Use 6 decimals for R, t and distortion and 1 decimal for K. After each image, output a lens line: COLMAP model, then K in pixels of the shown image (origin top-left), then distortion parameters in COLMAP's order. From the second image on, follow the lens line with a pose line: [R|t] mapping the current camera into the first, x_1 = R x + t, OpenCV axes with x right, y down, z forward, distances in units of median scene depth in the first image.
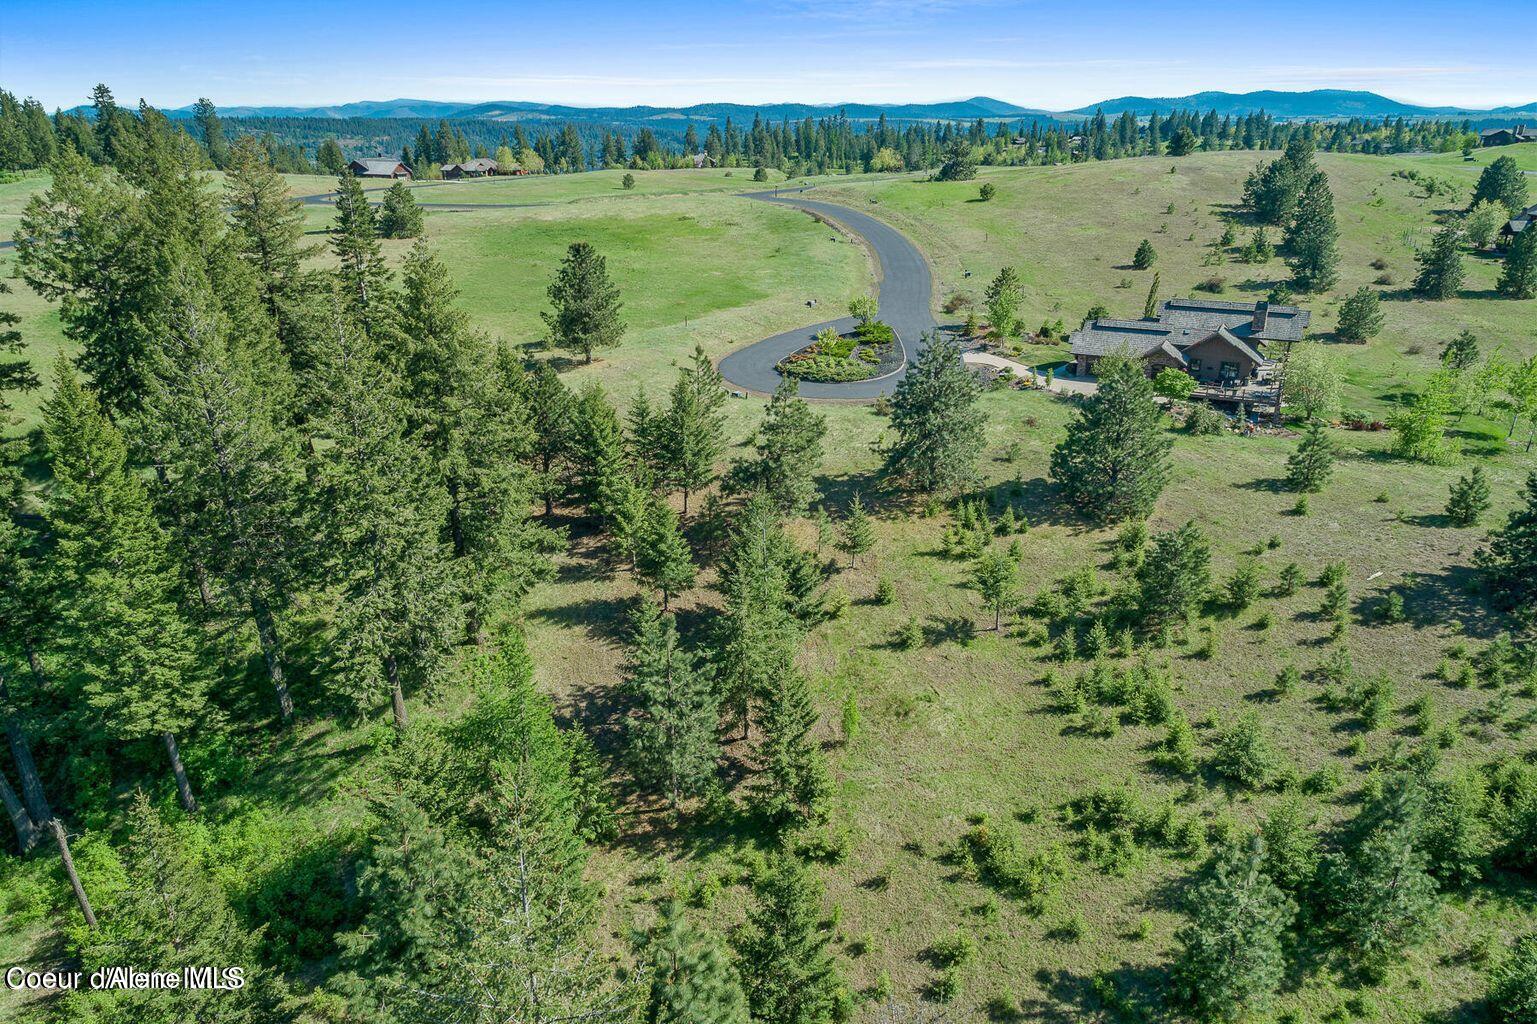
lens RADIAL K [[1057.4, 0, 765.8], [0, 1057.4, 515.5], [0, 0, 1]] dist [-0.001292, 0.001245]
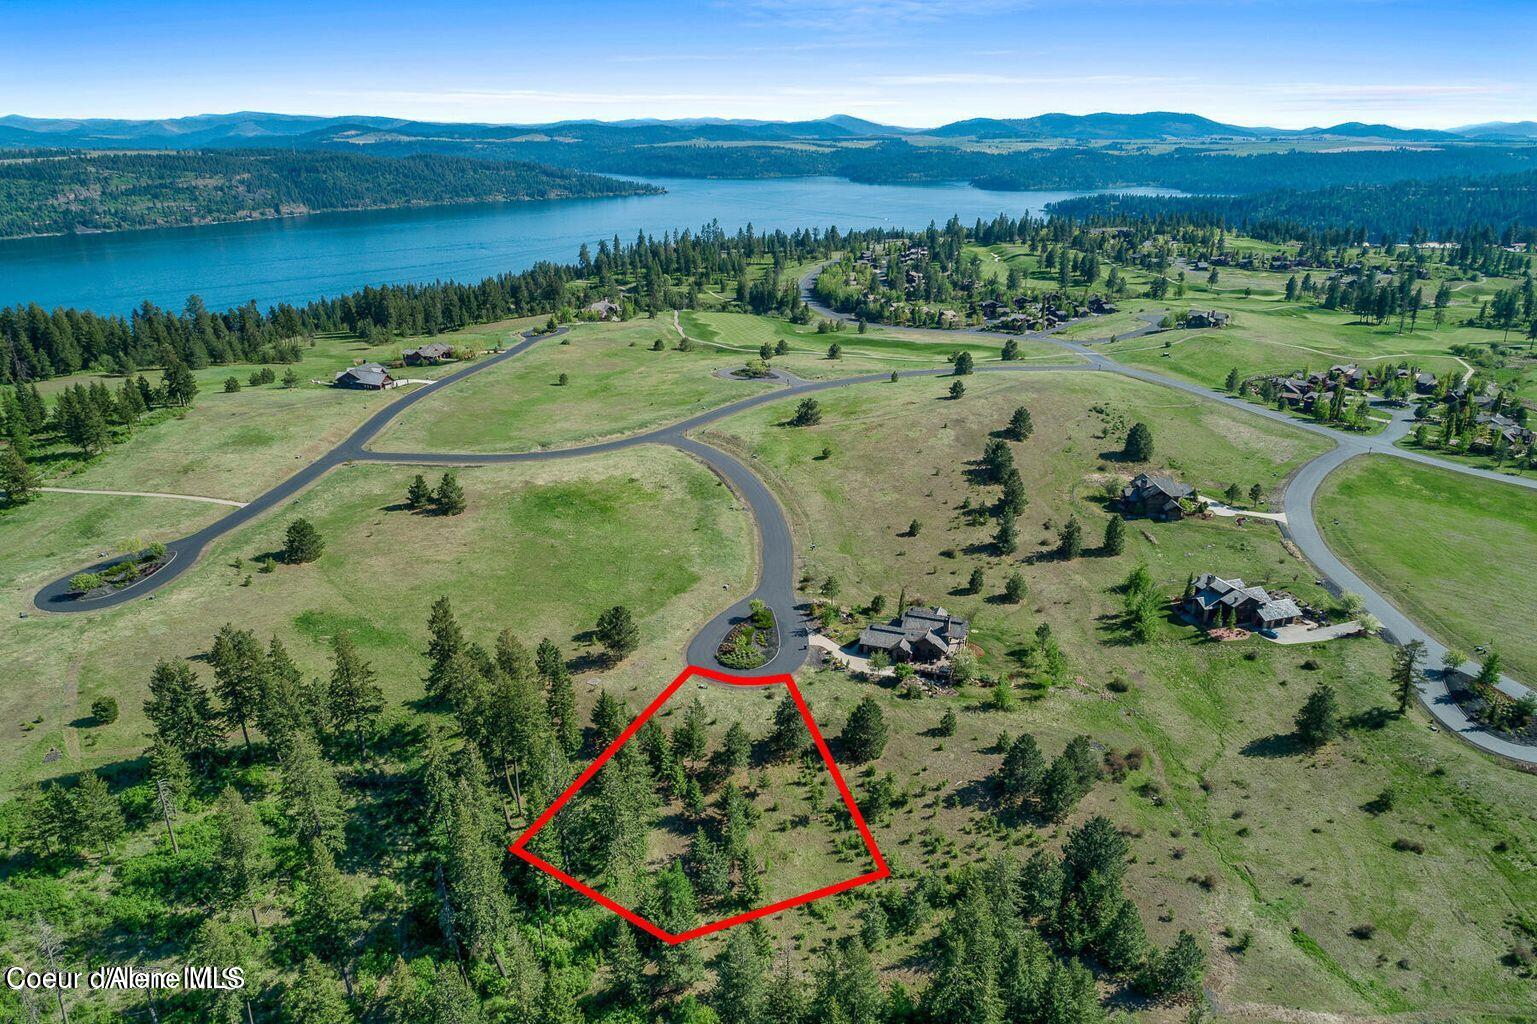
lens RADIAL K [[1057.4, 0, 769.8], [0, 1057.4, 508.6], [0, 0, 1]] dist [-0.001292, 0.001245]
pose [[0.992142, -0.039427, 0.118745, -0.201191], [0.041356, 0.999049, -0.013828, -0.673294], [-0.118087, 0.018630, 0.992828, -1.750052]]
